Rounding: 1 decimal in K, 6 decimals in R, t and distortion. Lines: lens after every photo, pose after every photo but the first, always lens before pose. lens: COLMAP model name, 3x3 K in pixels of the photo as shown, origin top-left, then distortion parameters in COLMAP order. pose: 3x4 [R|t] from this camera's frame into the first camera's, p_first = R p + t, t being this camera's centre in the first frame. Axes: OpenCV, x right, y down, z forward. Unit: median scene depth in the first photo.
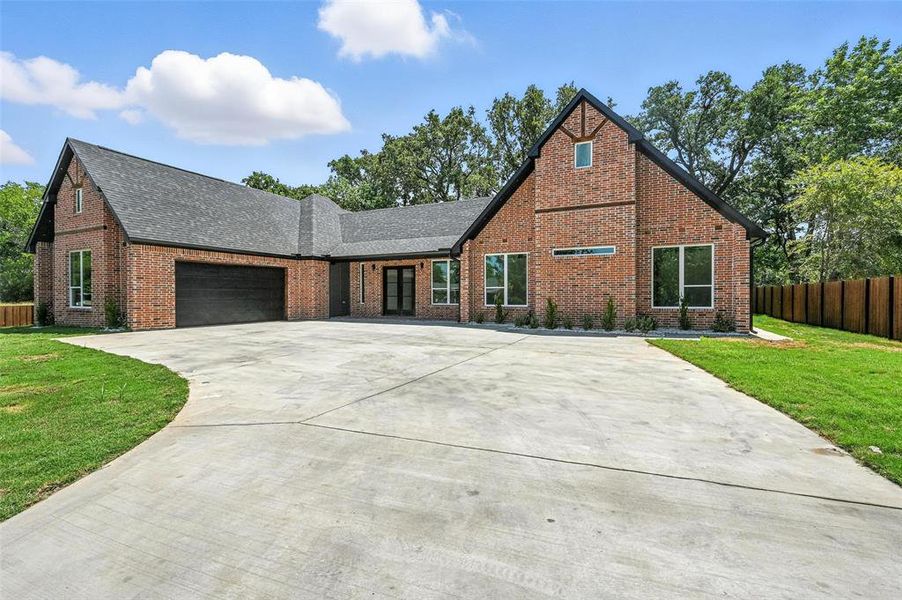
lens RADIAL K [[423.4, 0, 451.0], [0, 423.4, 300.0], [0, 0, 1]] dist [-0.002051, -0.000273]
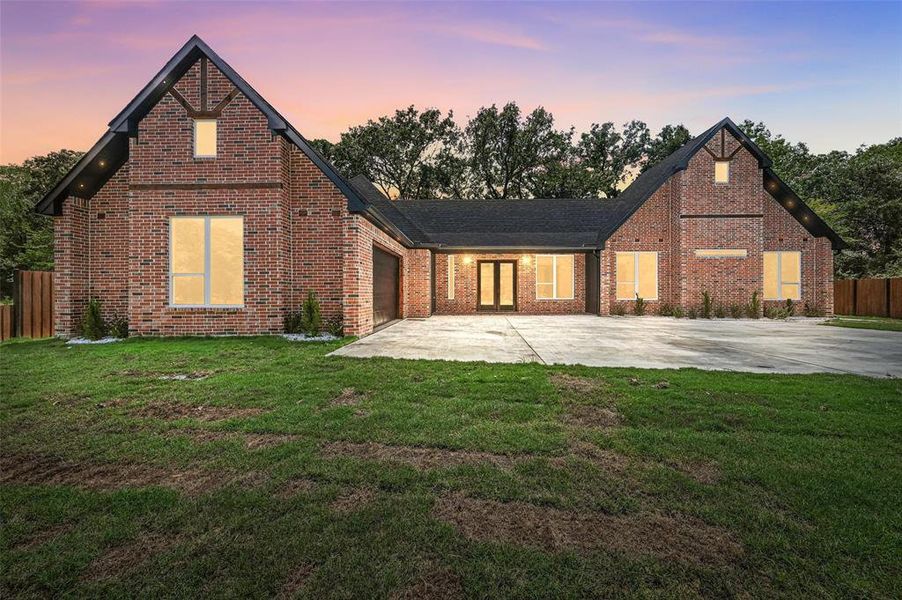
lens RADIAL K [[379.0, 0, 451.0], [0, 379.0, 300.0], [0, 0, 1]] dist [-0.000485, 0.000269]
pose [[0.905342, -0.008769, 0.424592, -0.826950], [0.003214, 0.999900, 0.013797, 0.001297], [-0.424670, -0.011126, 0.905280, 0.343148]]
